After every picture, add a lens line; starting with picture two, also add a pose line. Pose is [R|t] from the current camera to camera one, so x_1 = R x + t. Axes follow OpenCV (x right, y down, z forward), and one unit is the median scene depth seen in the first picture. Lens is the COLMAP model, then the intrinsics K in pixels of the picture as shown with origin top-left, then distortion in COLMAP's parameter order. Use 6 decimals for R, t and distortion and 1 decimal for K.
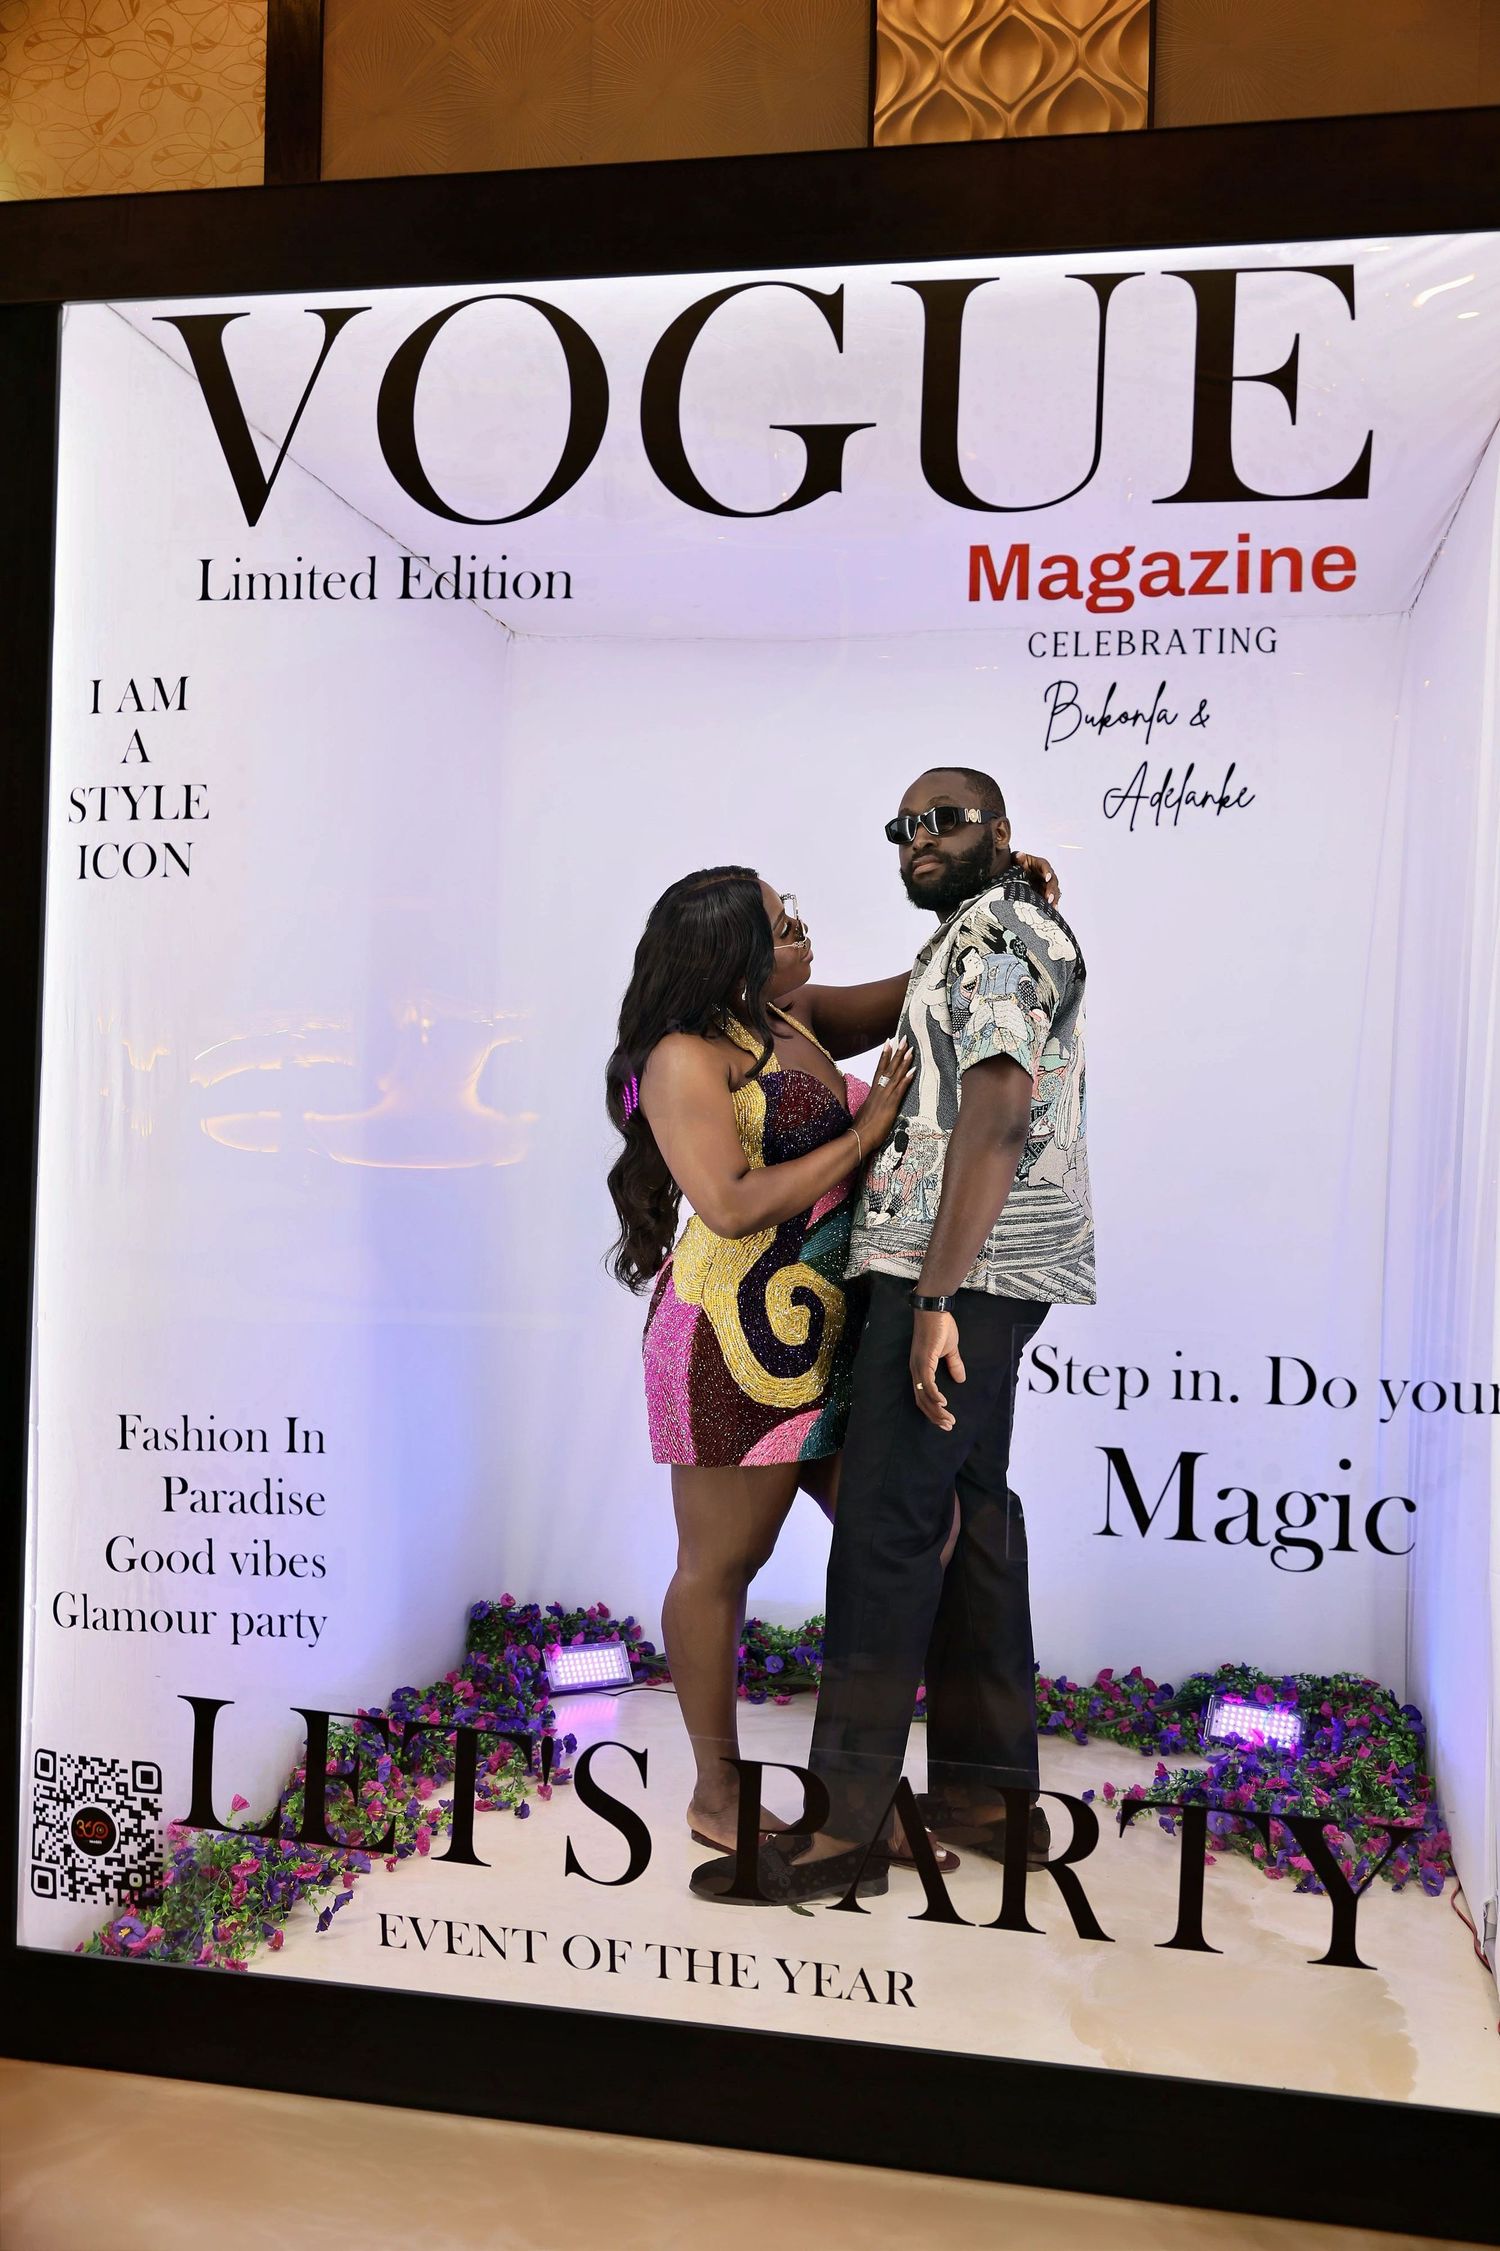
lens RADIAL K [[2090.9, 0, 750.0], [0, 2090.9, 1125.5], [0, 0, 1]] dist [0.013131, -0.016953]
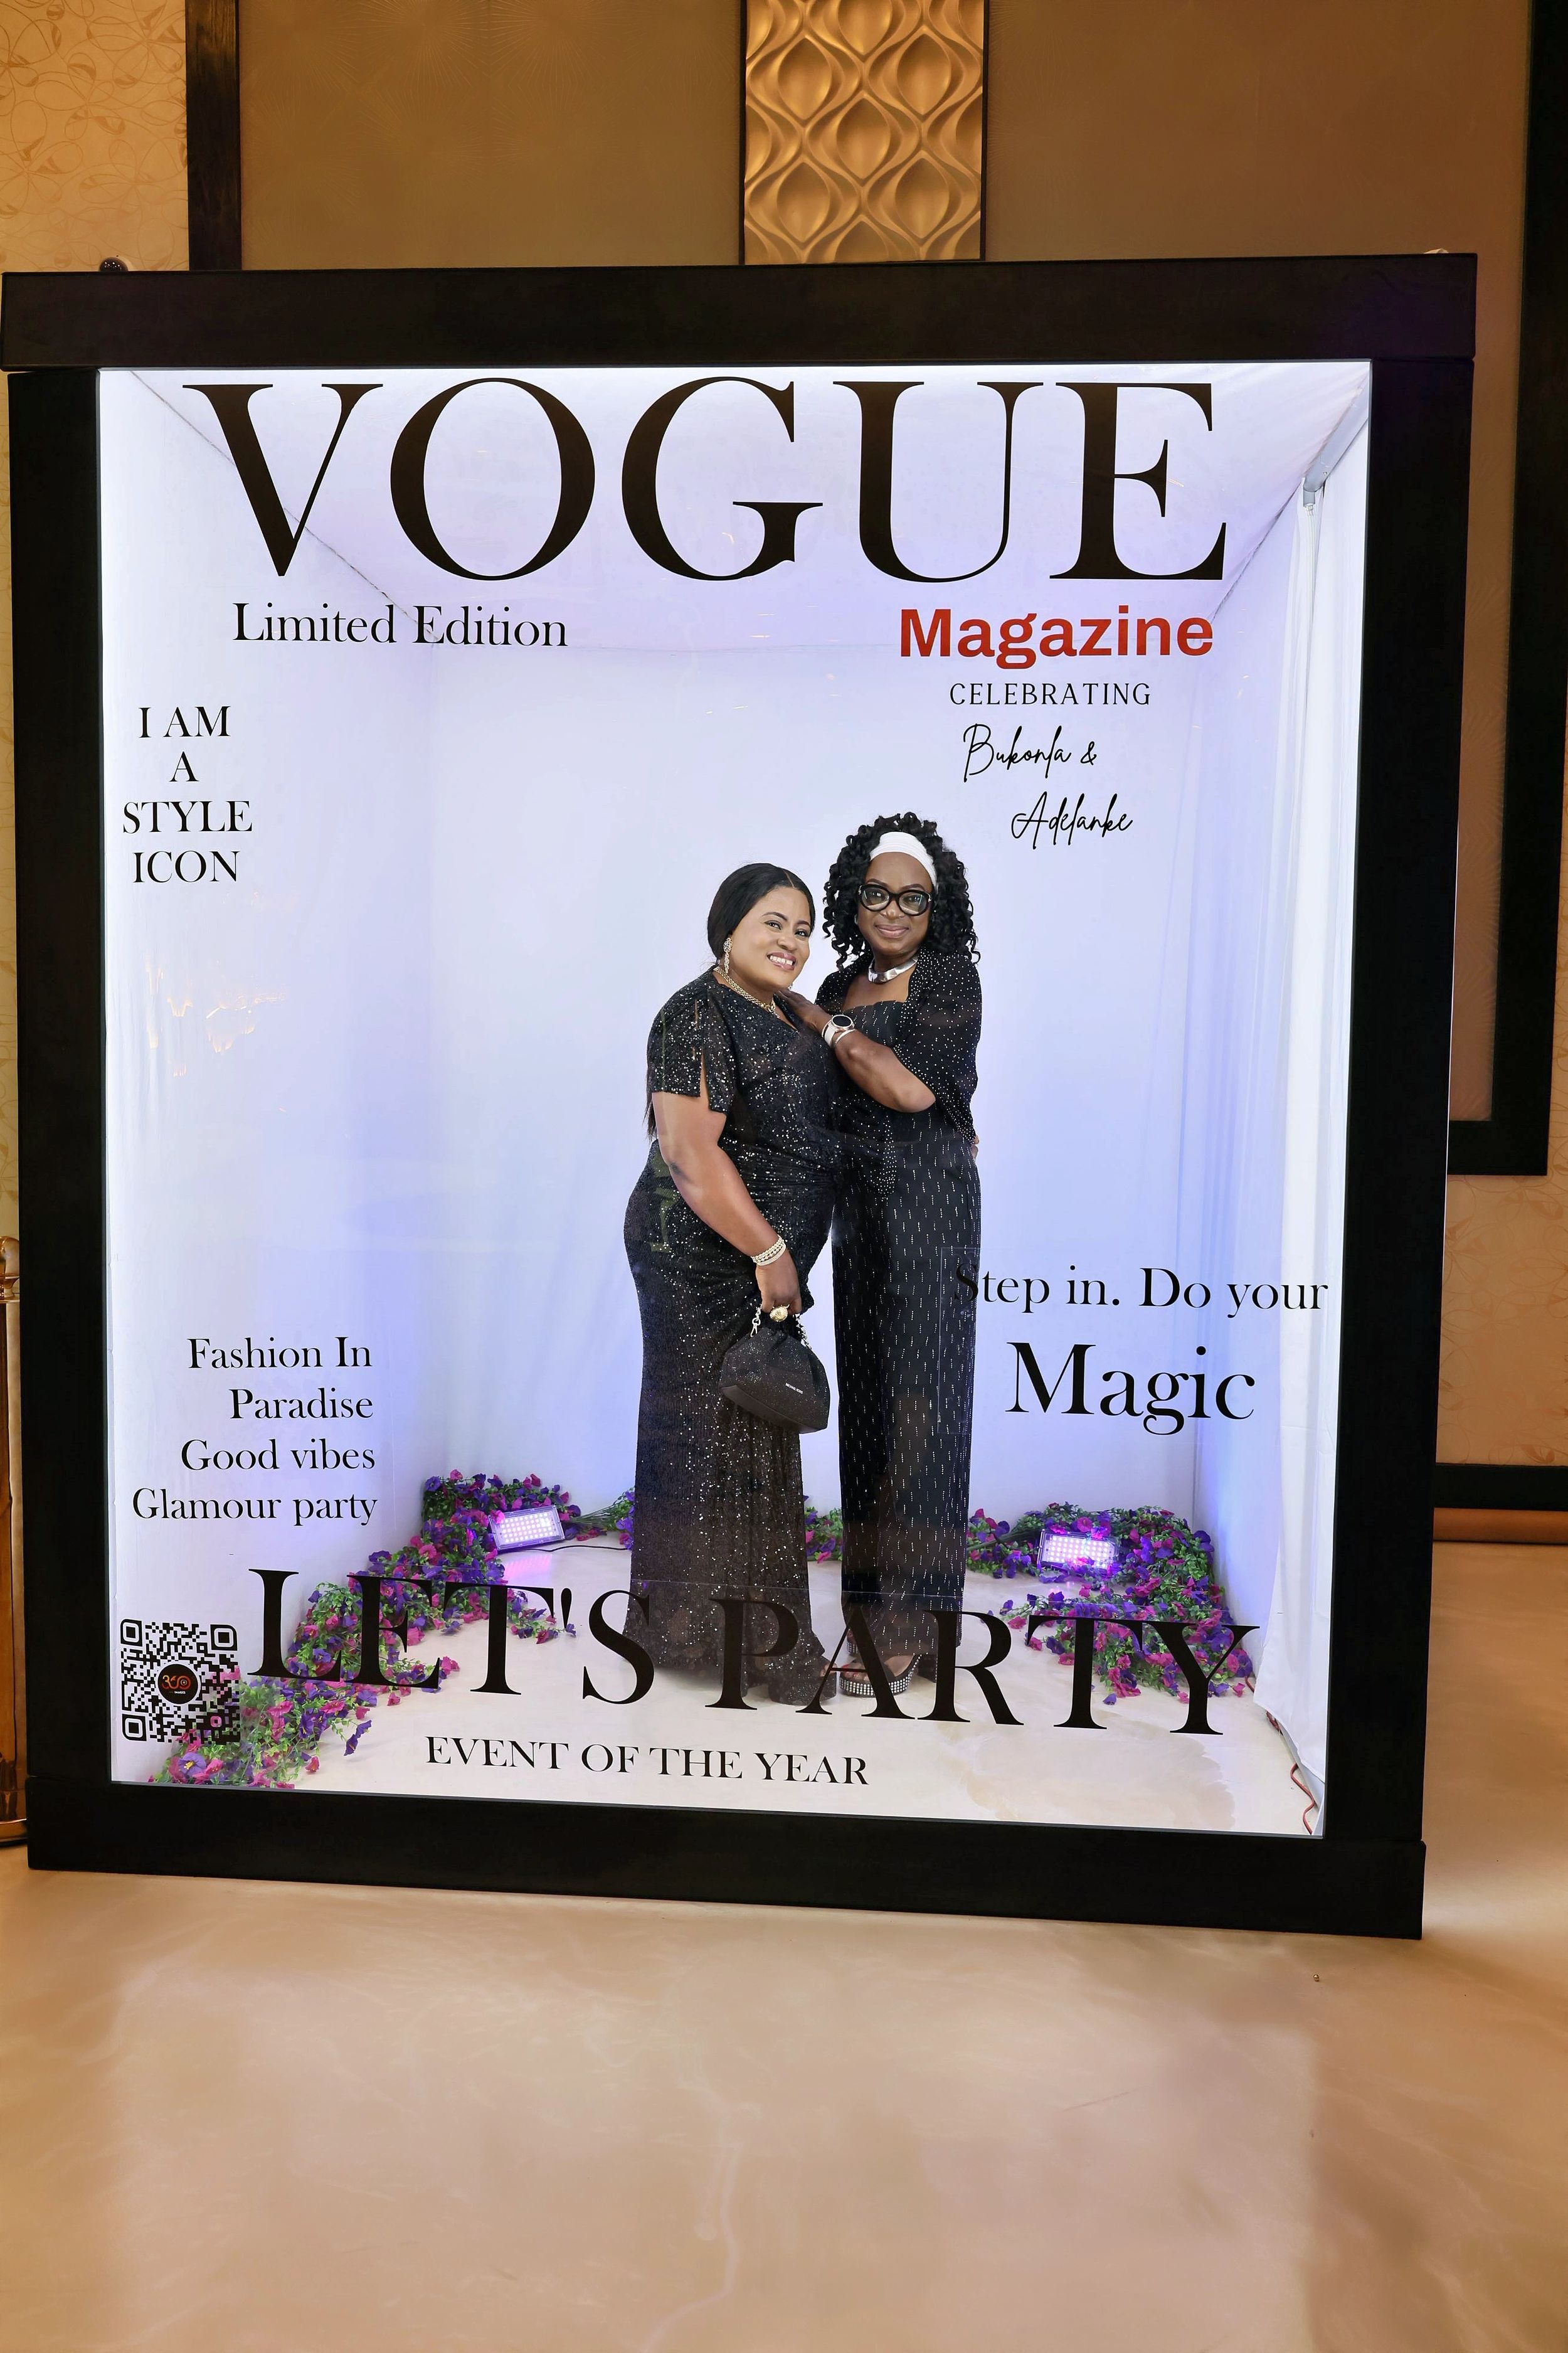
lens RADIAL K [[1836.3, 0, 788.4], [0, 1836.3, 1174.7], [0, 0, 1]] dist [0.012883, 0.000117]
pose [[0.992206, -0.019477, 0.123073, -0.094916], [0.010616, 0.997330, 0.072247, -0.027173], [-0.124152, -0.070378, 0.989764, -0.067950]]
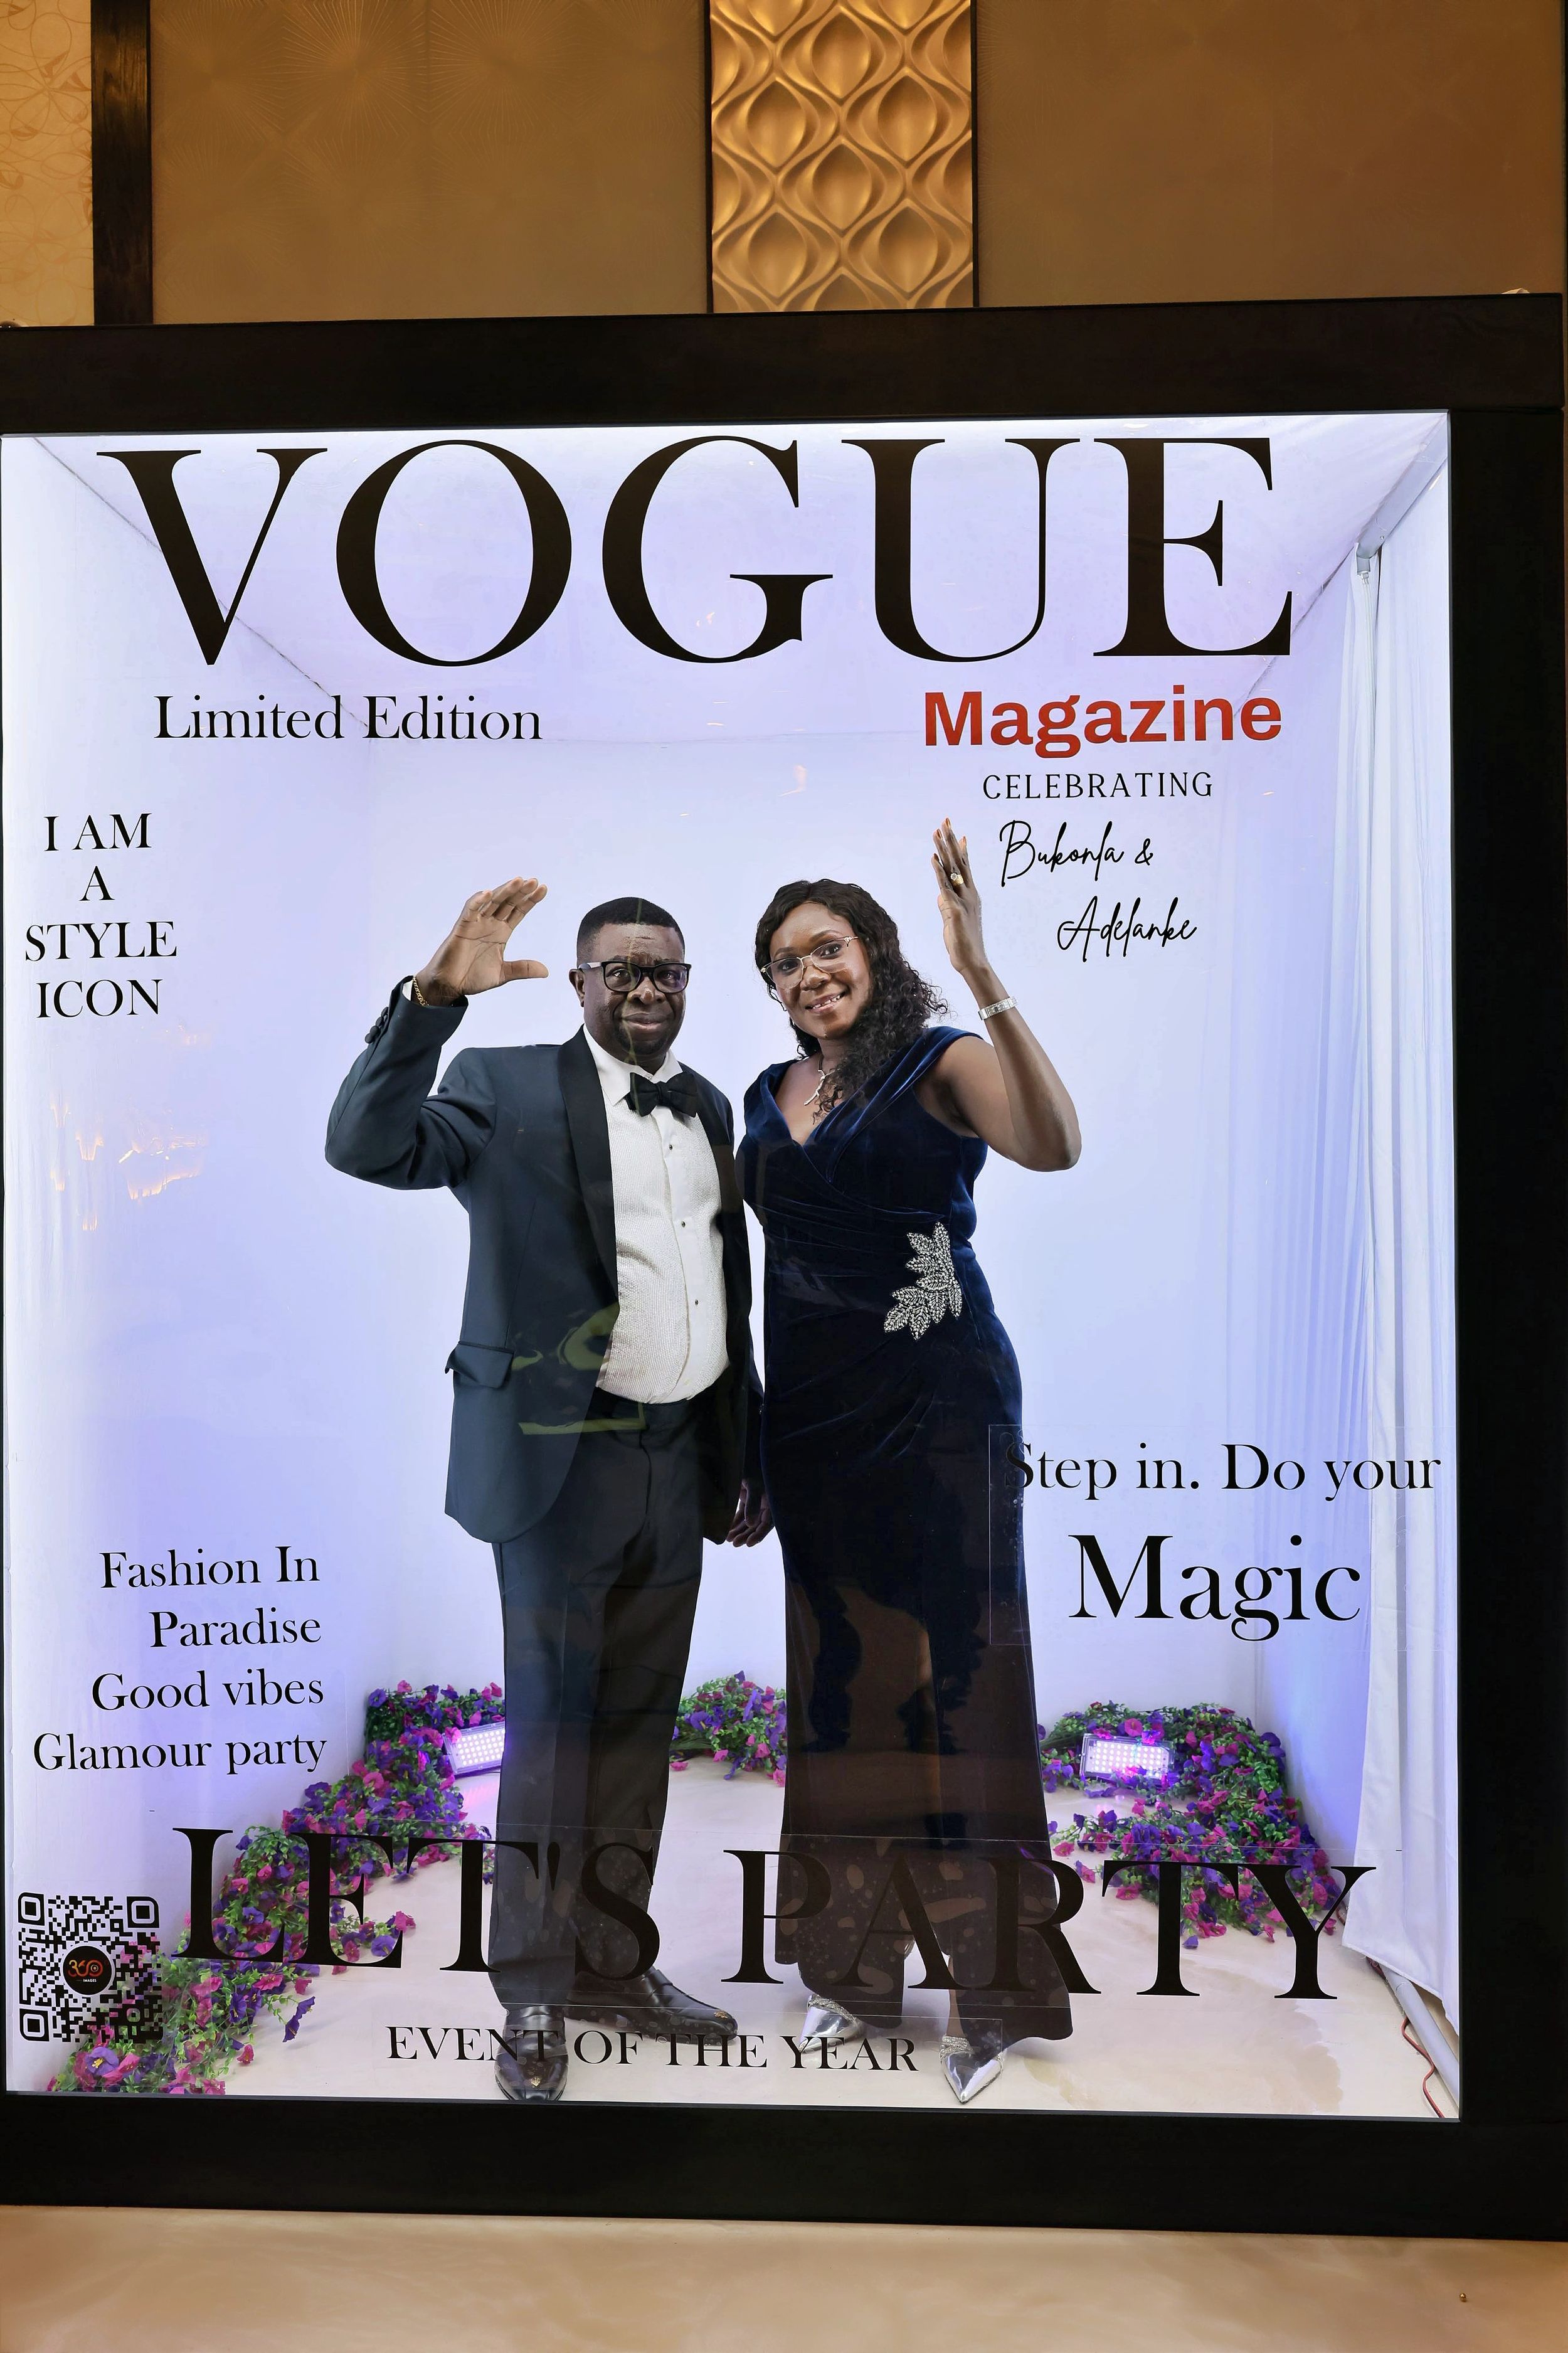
lens RADIAL K [[2030.7, 0, 798.0], [0, 2030.7, 1182.9], [0, 0, 1]] dist [0.010860, -0.004982]
pose [[0.988414, -0.030691, 0.148646, -0.116097], [0.029559, 0.999515, 0.009822, -0.039764], [-0.148875, -0.005314, 0.988842, -0.009455]]
